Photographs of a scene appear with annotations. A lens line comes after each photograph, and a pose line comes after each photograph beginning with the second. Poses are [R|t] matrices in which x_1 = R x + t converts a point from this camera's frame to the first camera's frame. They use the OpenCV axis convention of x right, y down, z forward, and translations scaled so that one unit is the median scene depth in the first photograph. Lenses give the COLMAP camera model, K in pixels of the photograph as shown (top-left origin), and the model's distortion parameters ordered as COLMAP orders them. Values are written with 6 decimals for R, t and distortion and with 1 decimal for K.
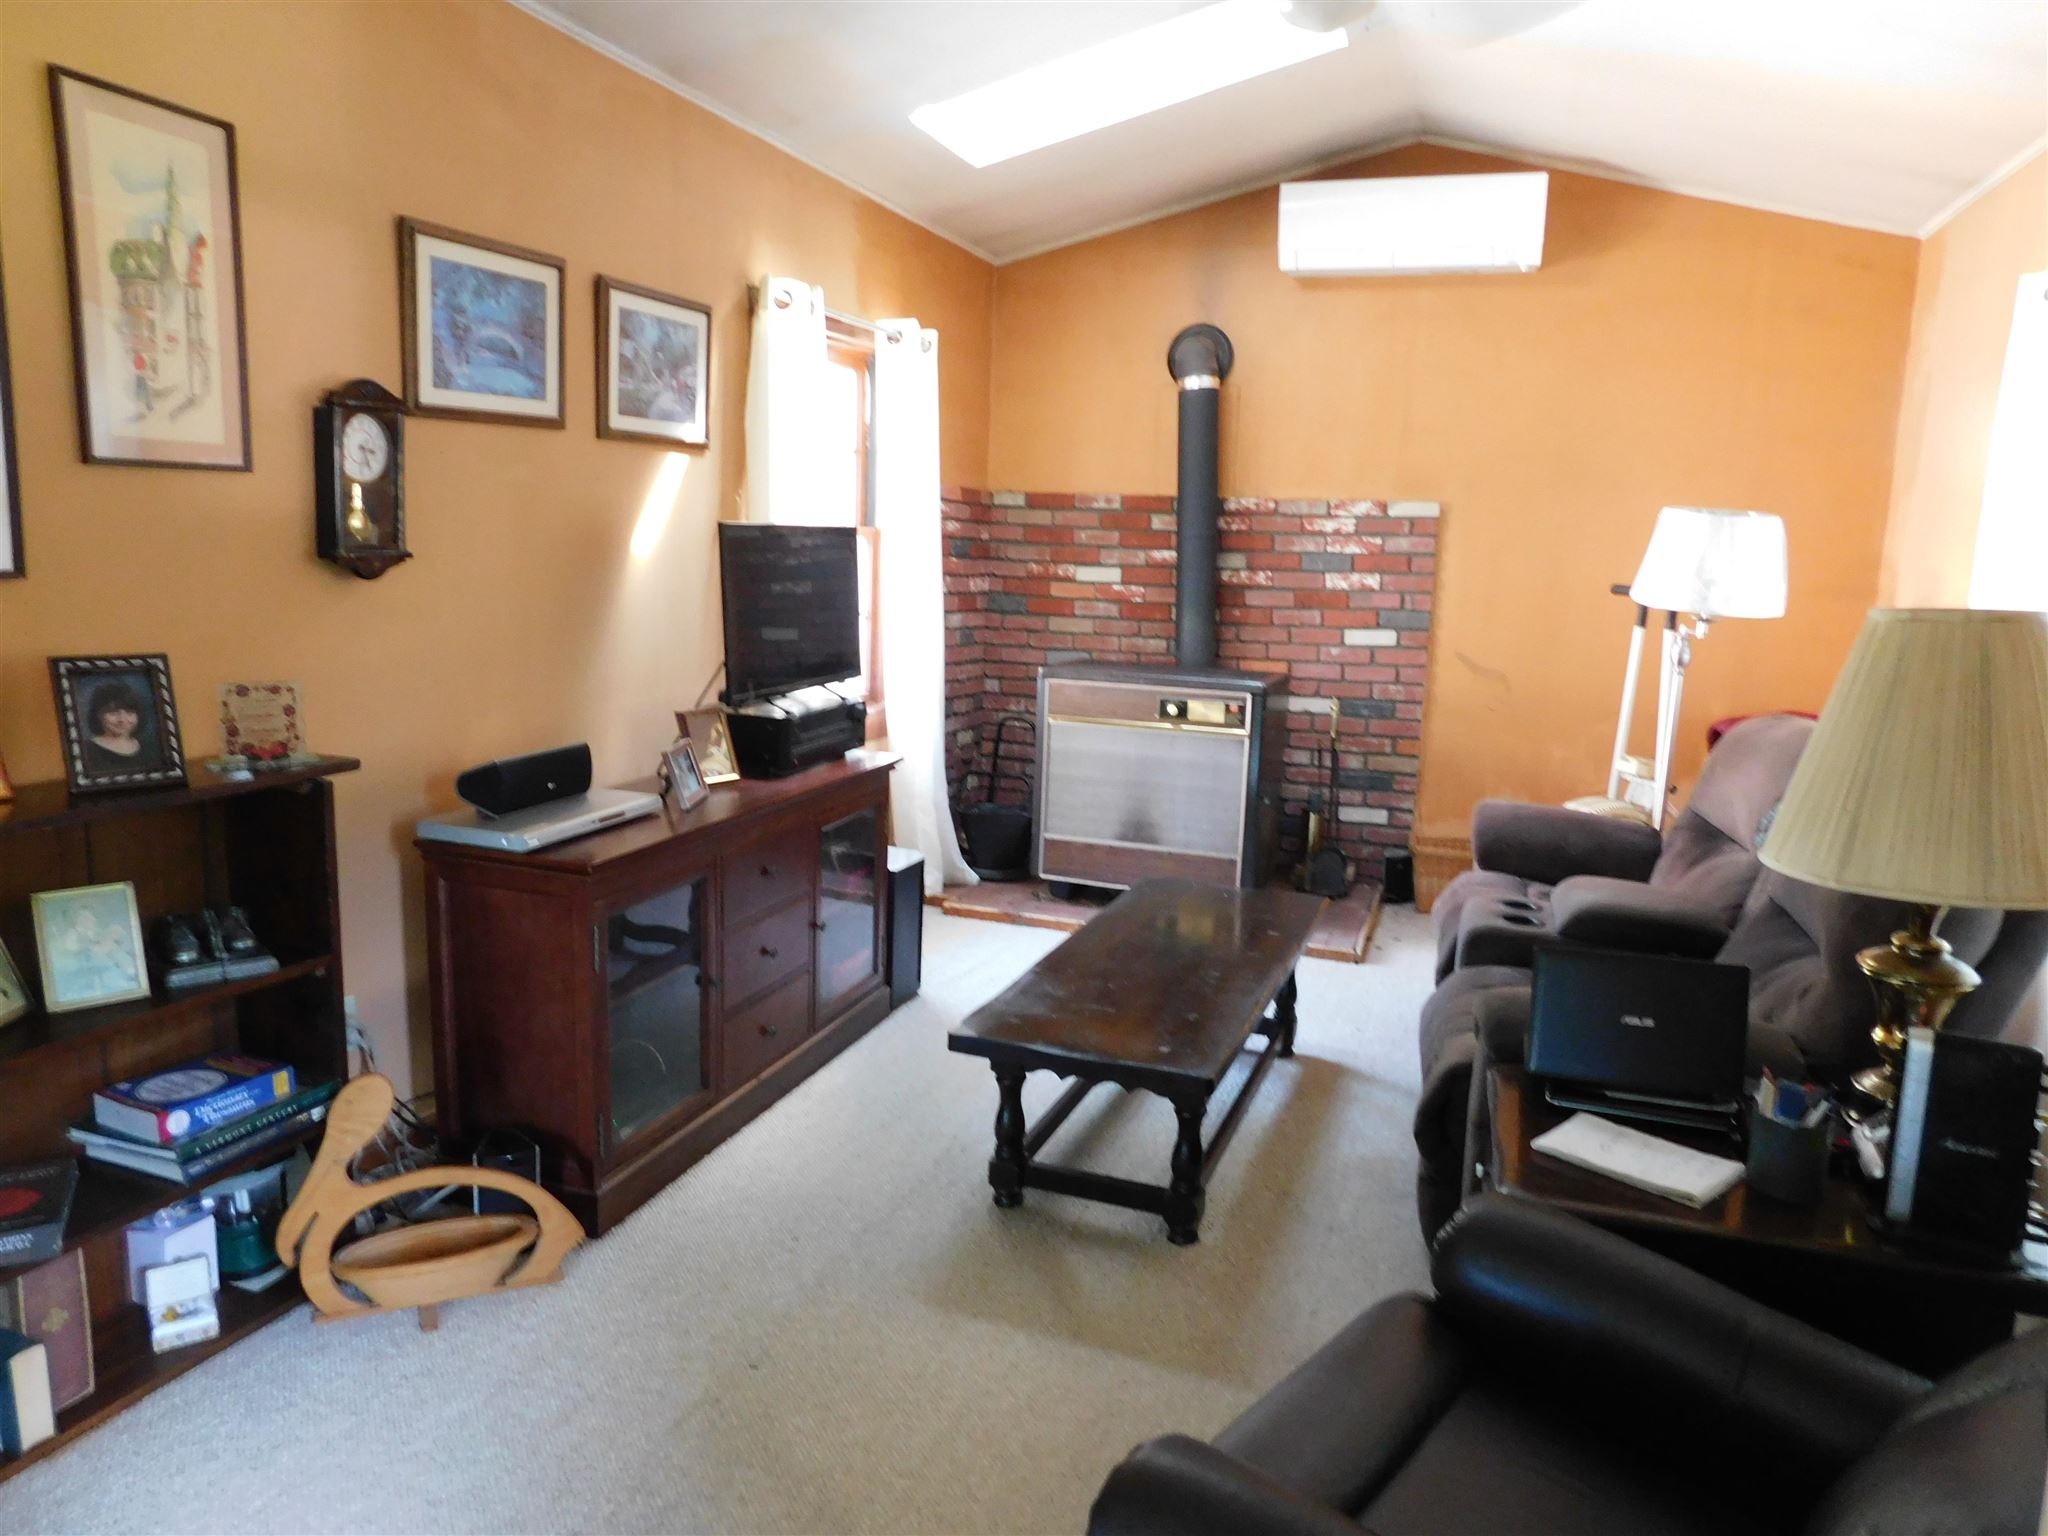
lens RADIAL K [[1354.3, 0, 1031.3], [0, 1354.3, 771.5], [0, 0, 1]] dist [-0.066961, 0.051281]
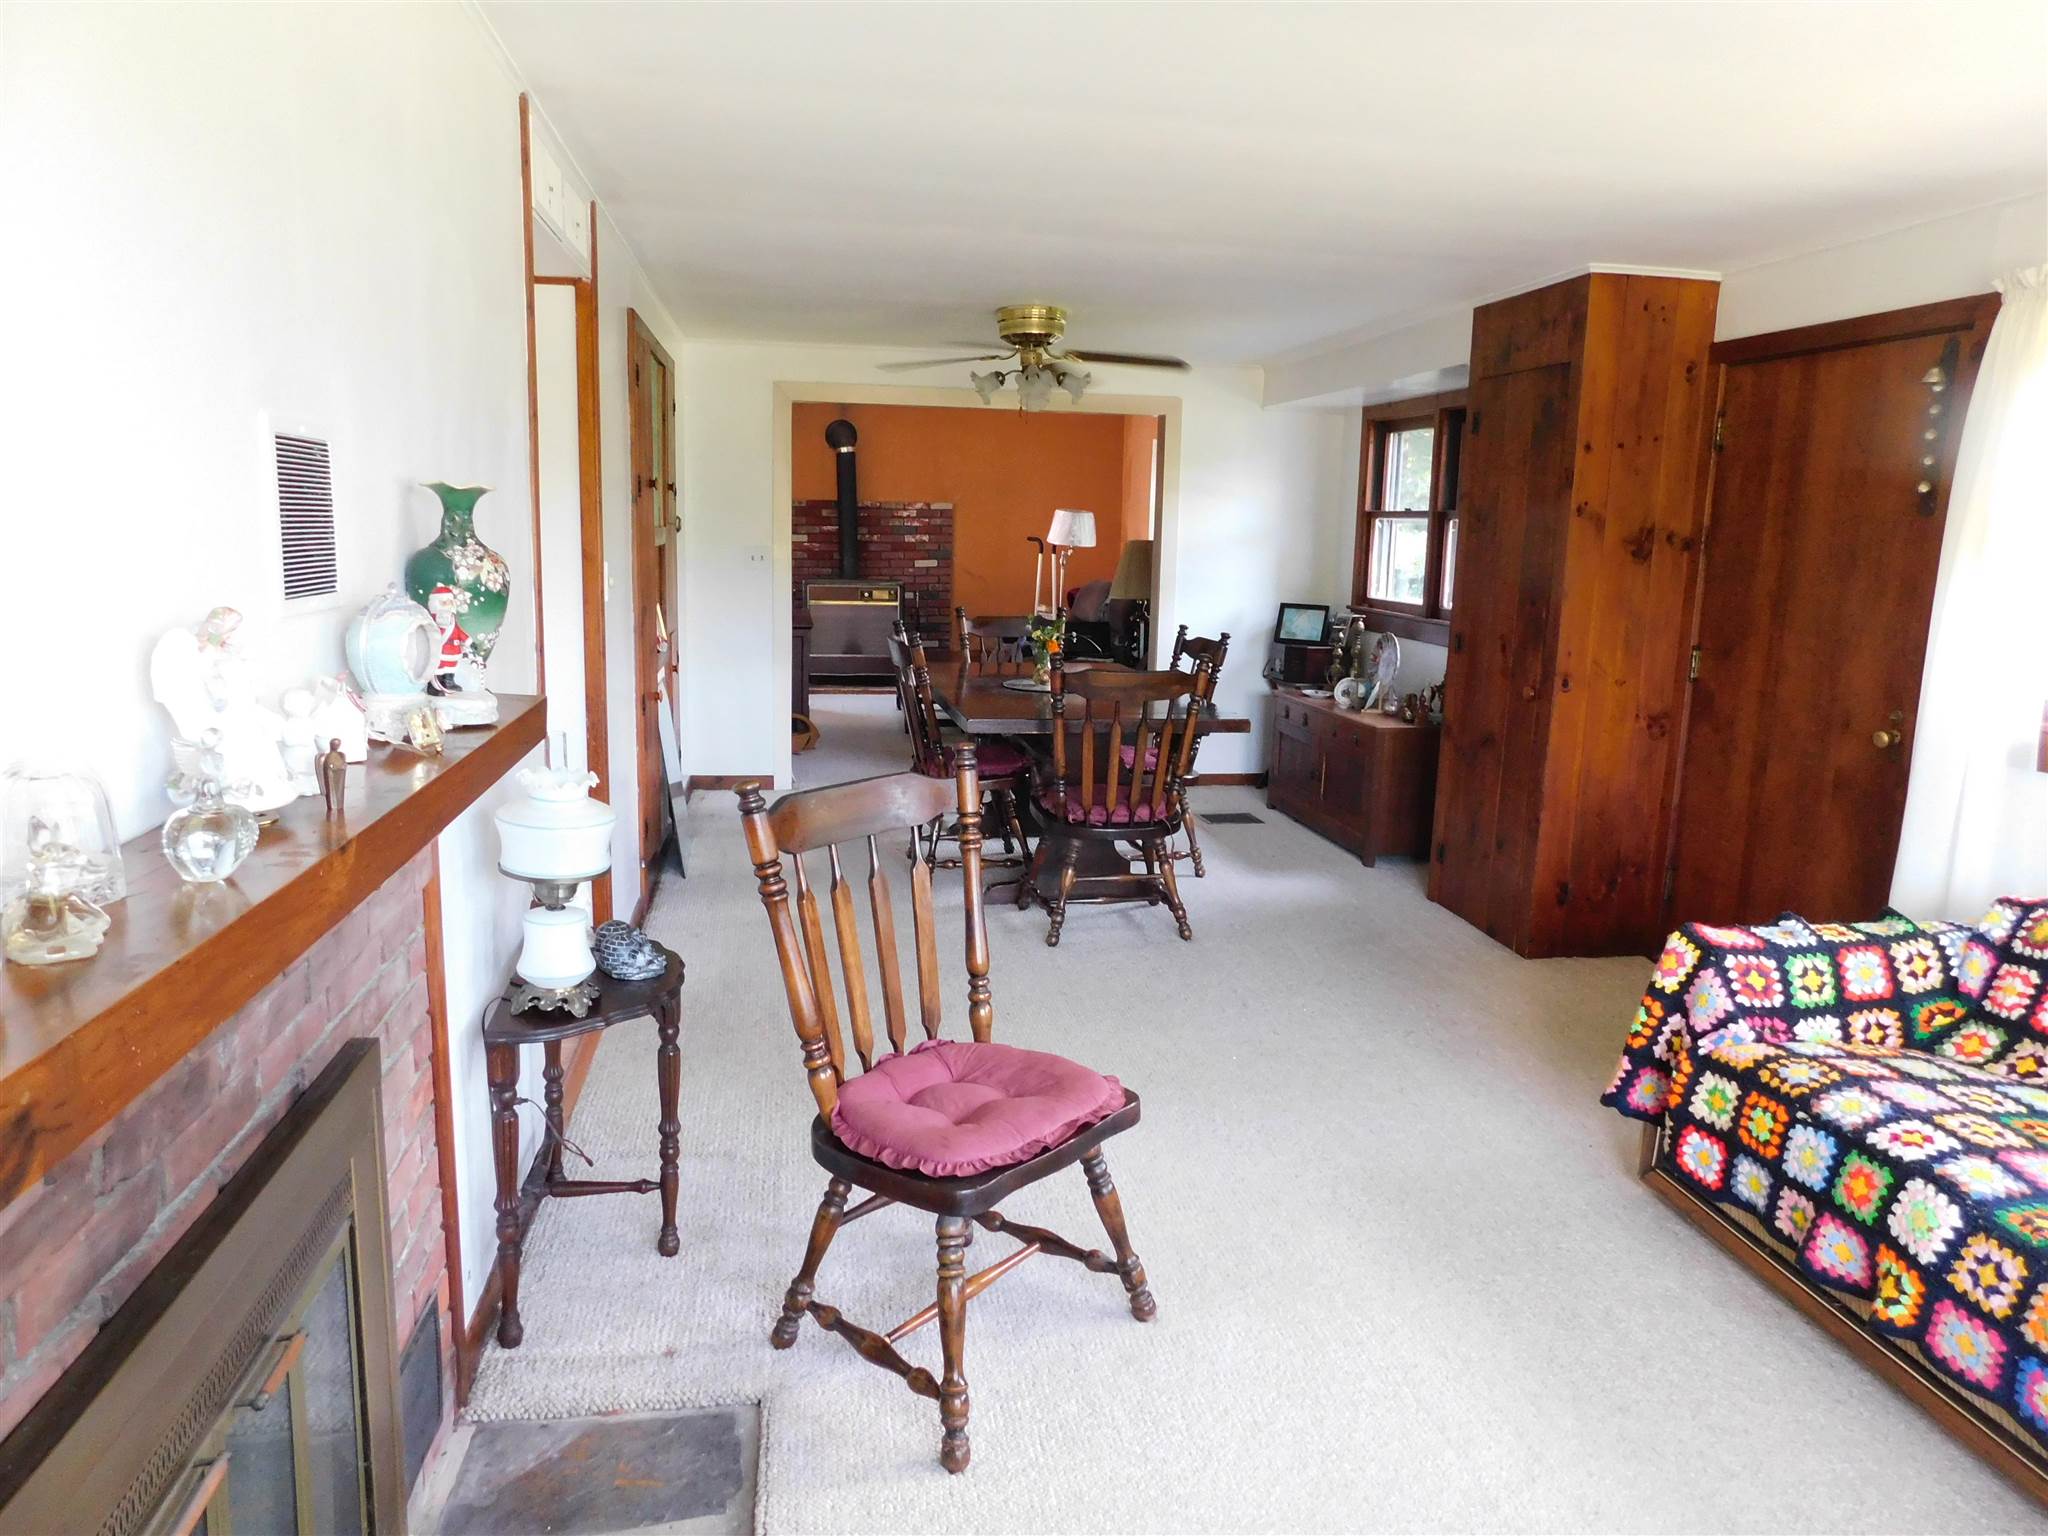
lens RADIAL K [[1354.3, 0, 1023.8], [0, 1354.3, 760.9], [0, 0, 1]] dist [-0.066961, 0.051281]
pose [[0.876833, -0.099770, 0.470330, -0.695045], [0.087829, 0.995010, 0.047332, 0.135504], [-0.472705, -0.000194, 0.881221, -1.056883]]
